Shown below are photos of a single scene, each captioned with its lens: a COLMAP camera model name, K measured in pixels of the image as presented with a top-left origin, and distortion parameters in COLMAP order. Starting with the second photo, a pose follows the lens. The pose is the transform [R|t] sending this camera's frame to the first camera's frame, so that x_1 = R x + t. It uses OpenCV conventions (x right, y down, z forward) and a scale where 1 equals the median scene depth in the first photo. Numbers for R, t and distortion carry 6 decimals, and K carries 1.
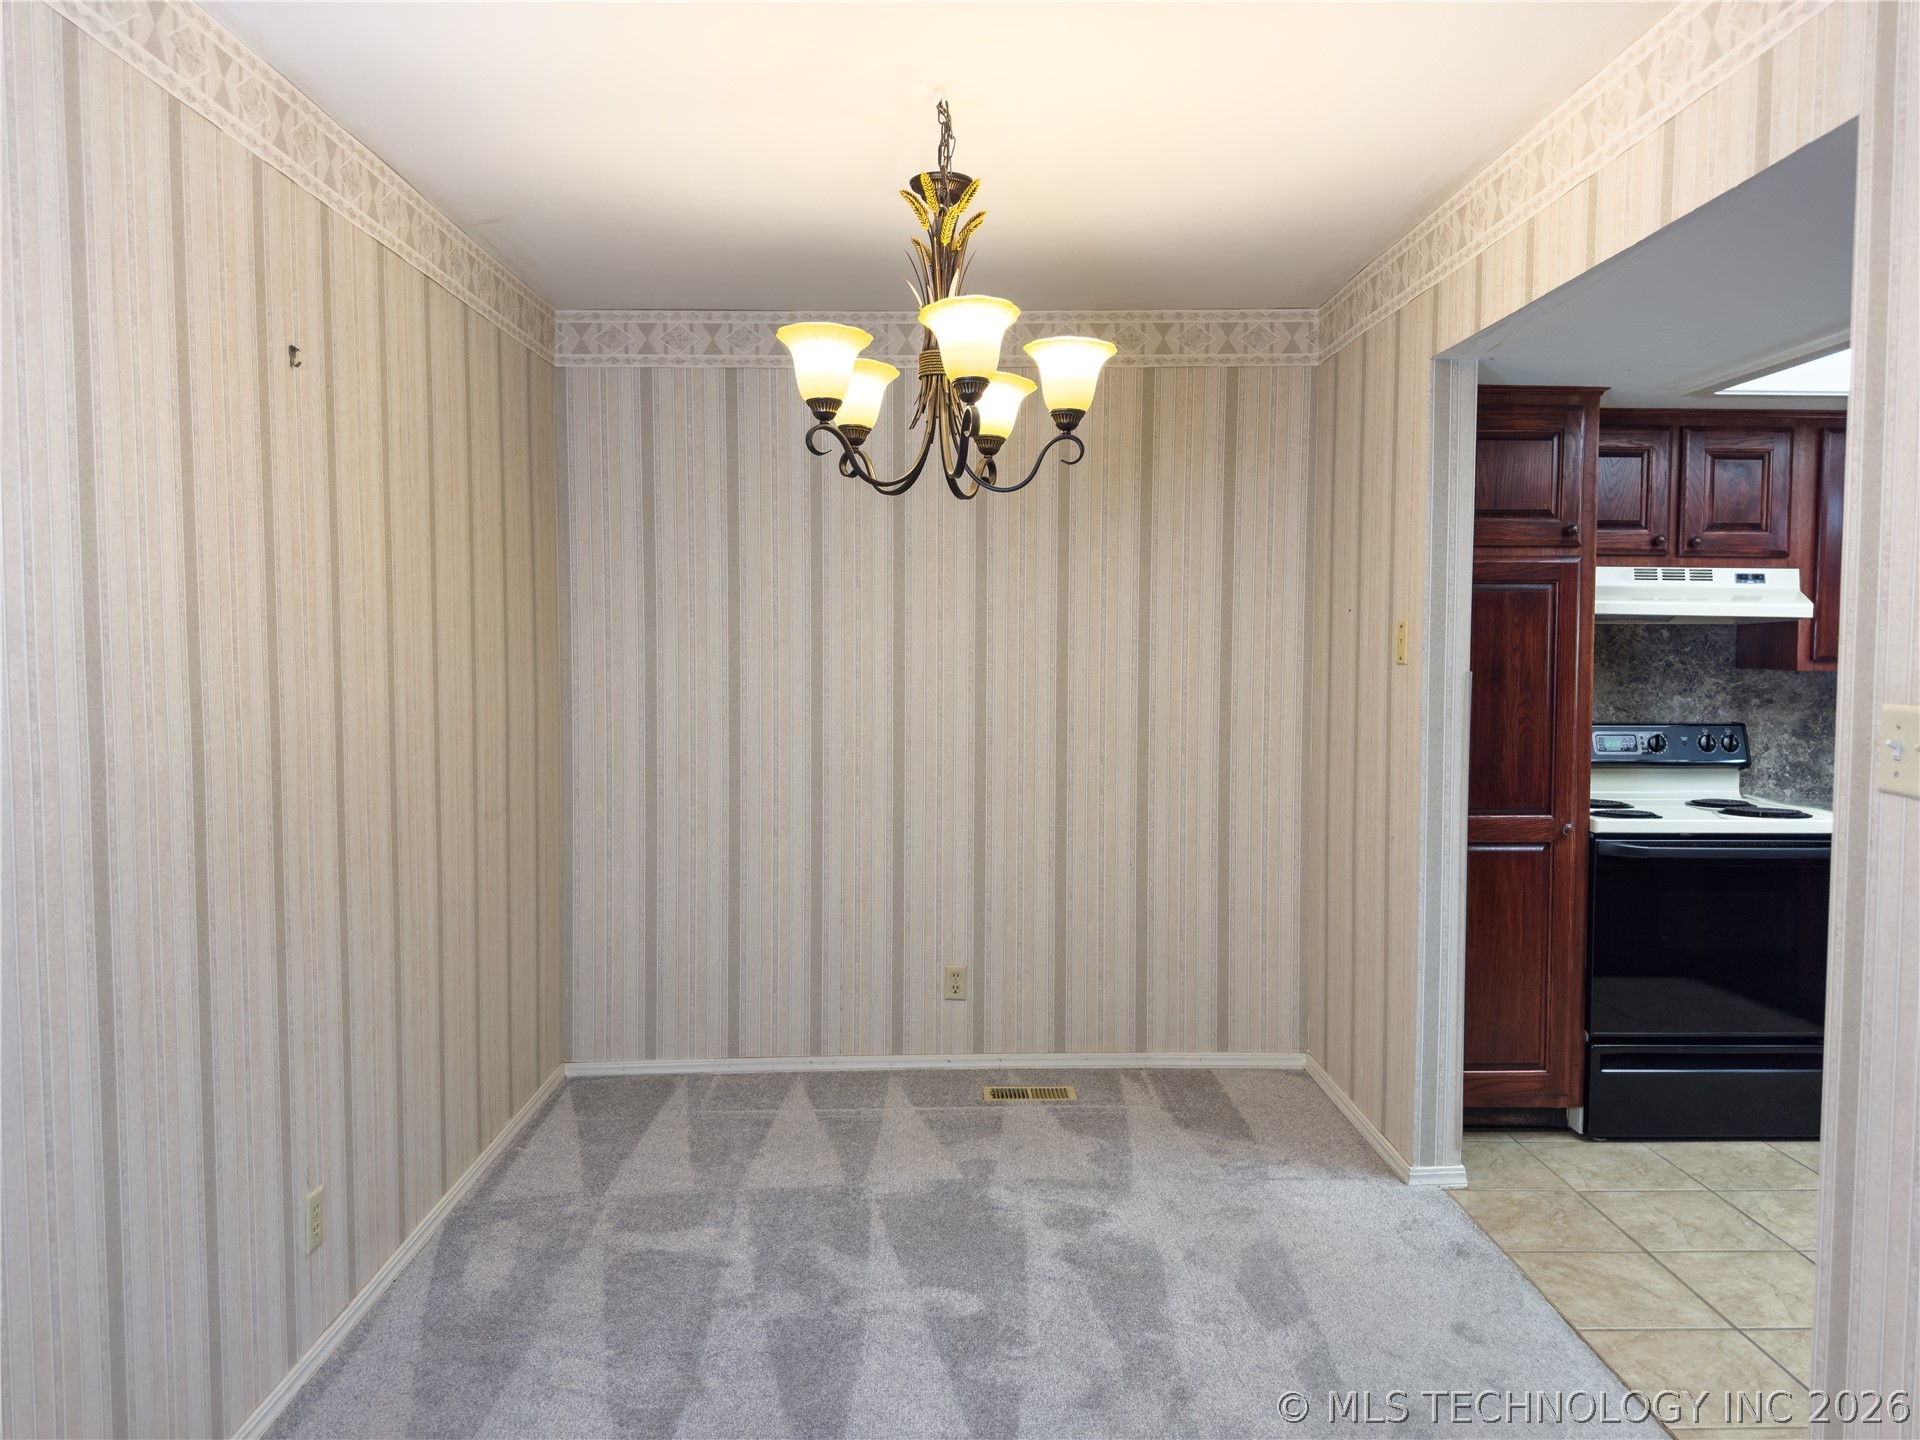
lens RADIAL K [[1355.0, 0, 988.6], [0, 1355.0, 725.4], [0, 0, 1]] dist [0.077412, -0.096797]
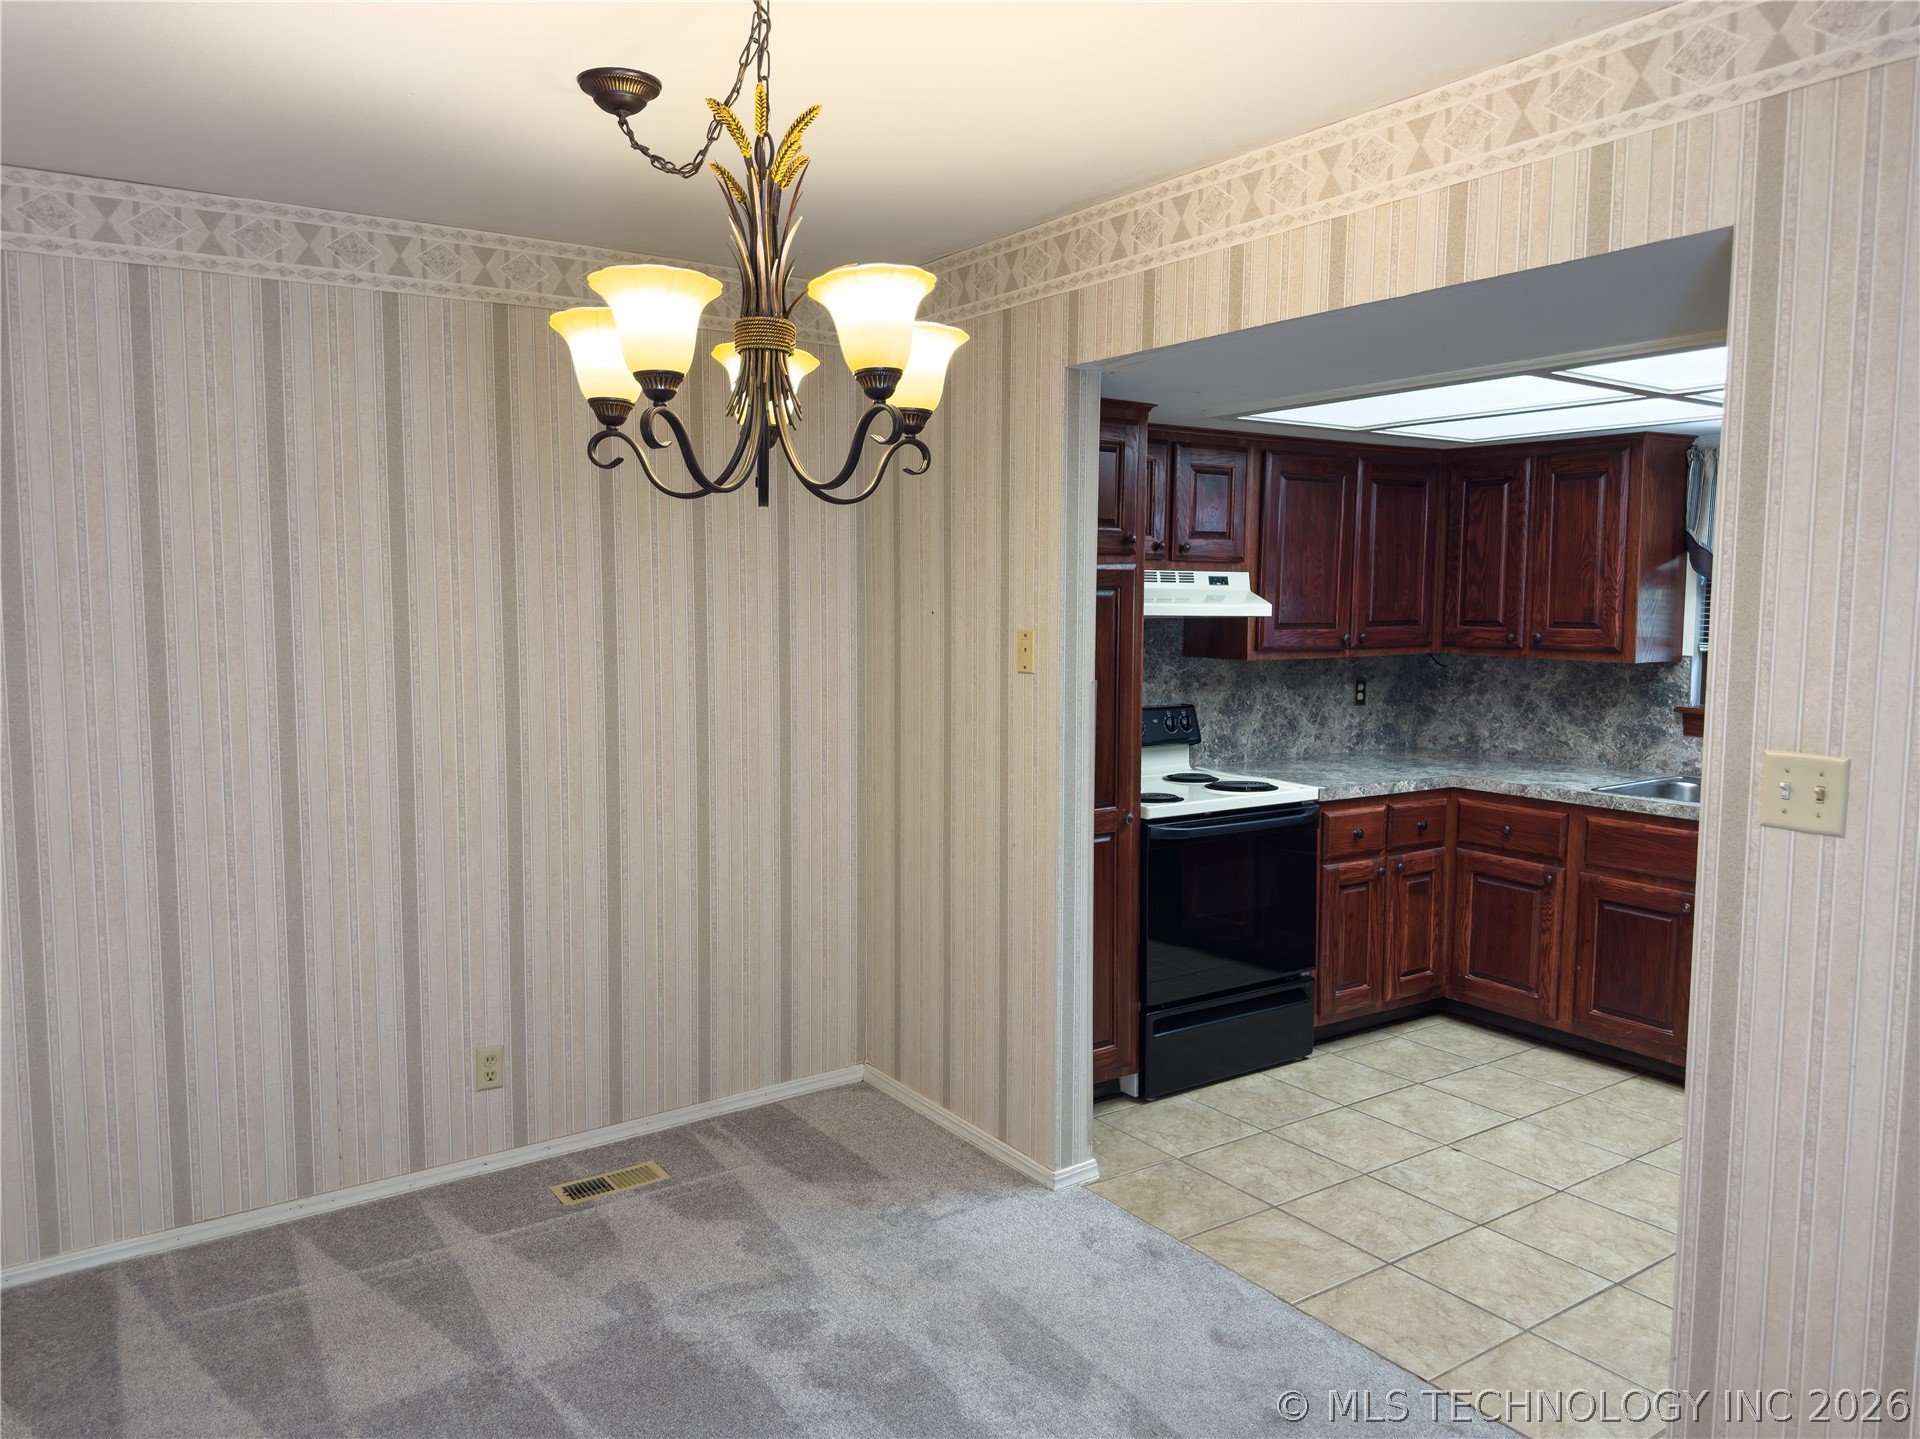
lens RADIAL K [[1355.0, 0, 988.8], [0, 1355.0, 728.9], [0, 0, 1]] dist [0.077412, -0.096797]
pose [[0.837096, -0.051875, 0.544591, -0.234795], [0.029402, 0.998321, 0.049902, -0.049216], [-0.546266, -0.025761, 0.837216, 0.174190]]
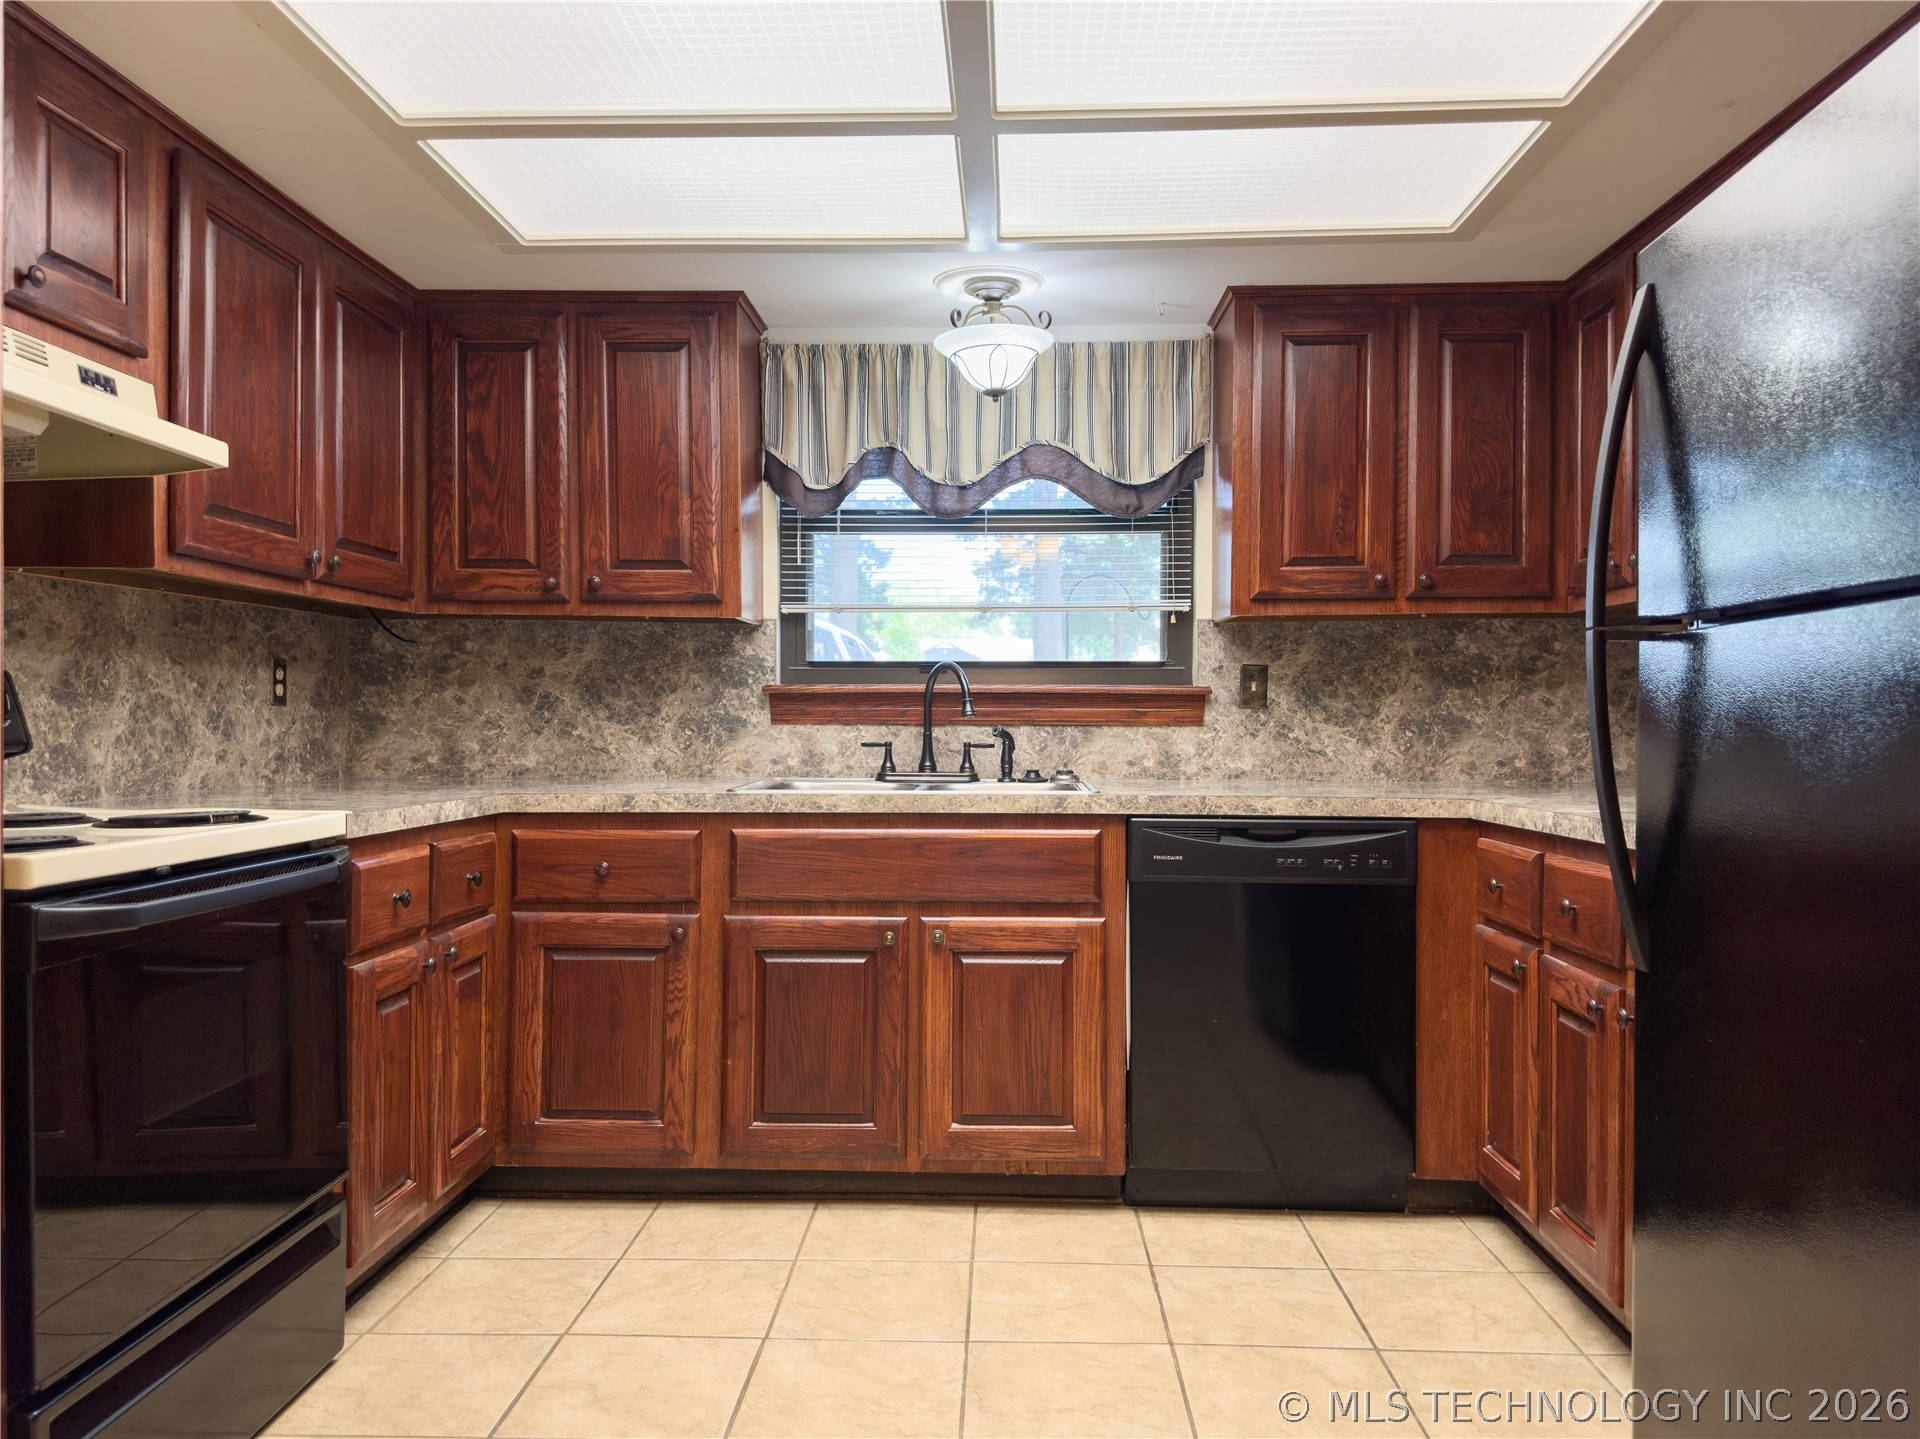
lens RADIAL K [[1355.0, 0, 972.1], [0, 1355.0, 725.7], [0, 0, 1]] dist [0.077412, -0.096797]
pose [[0.064970, -0.009803, 0.997839, 0.055674], [0.052458, 0.998603, 0.006395, 0.040189], [-0.996507, 0.051929, 0.065393, 0.679691]]
